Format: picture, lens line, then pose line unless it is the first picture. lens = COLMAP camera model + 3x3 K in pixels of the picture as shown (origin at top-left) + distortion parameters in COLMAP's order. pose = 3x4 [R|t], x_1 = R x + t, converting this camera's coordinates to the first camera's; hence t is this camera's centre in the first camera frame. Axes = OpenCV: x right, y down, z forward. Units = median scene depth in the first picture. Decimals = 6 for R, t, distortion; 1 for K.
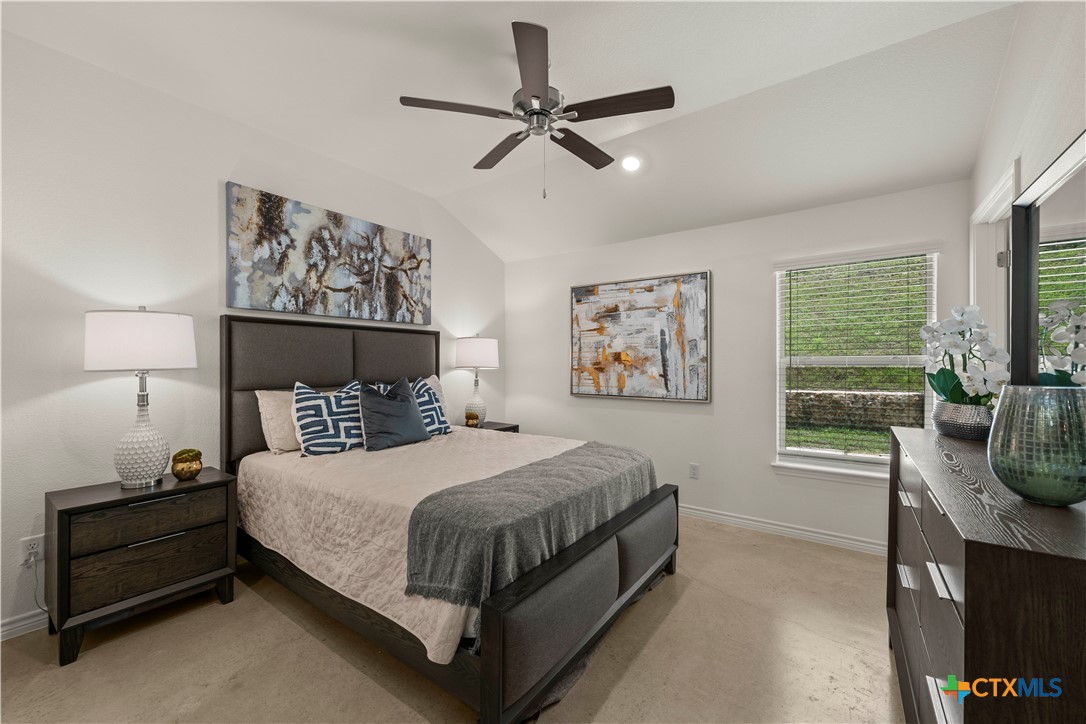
lens RADIAL K [[425.9, 0, 551.4], [0, 425.9, 360.9], [0, 0, 1]] dist [-0.011248, -0.000377]
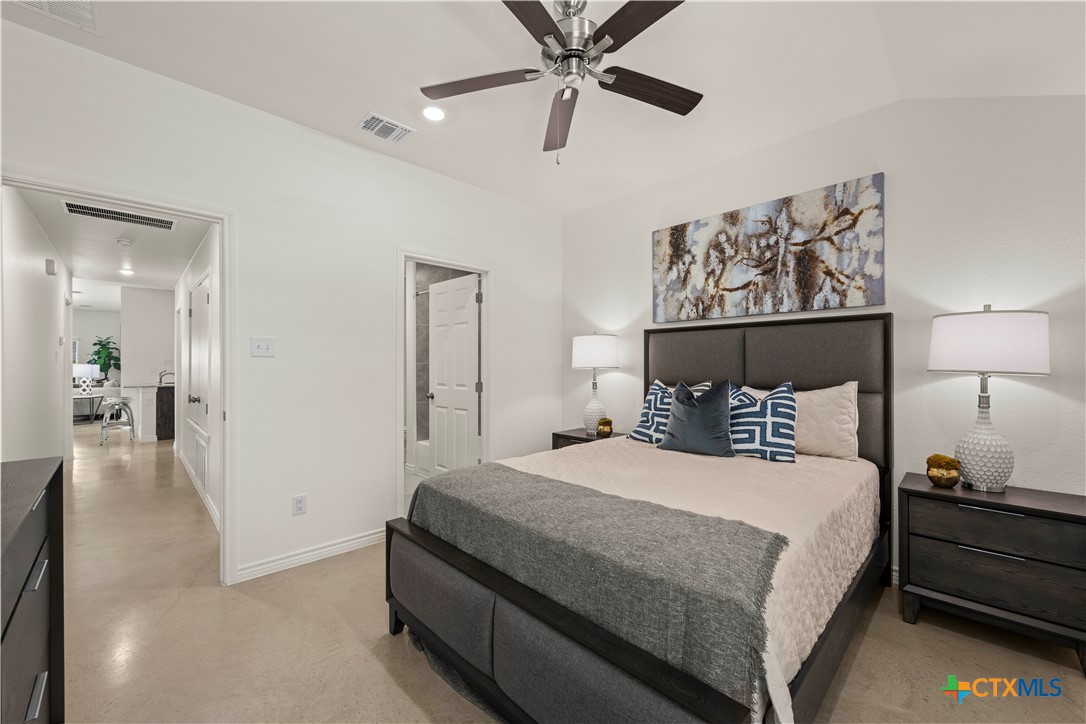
lens RADIAL K [[425.9, 0, 549.7], [0, 425.9, 362.2], [0, 0, 1]] dist [-0.011248, -0.000377]
pose [[-0.183597, -0.004646, -0.982991, 0.535630], [0.008645, 0.999943, -0.006341, 0.003646], [0.982964, -0.009662, -0.183546, 0.757728]]
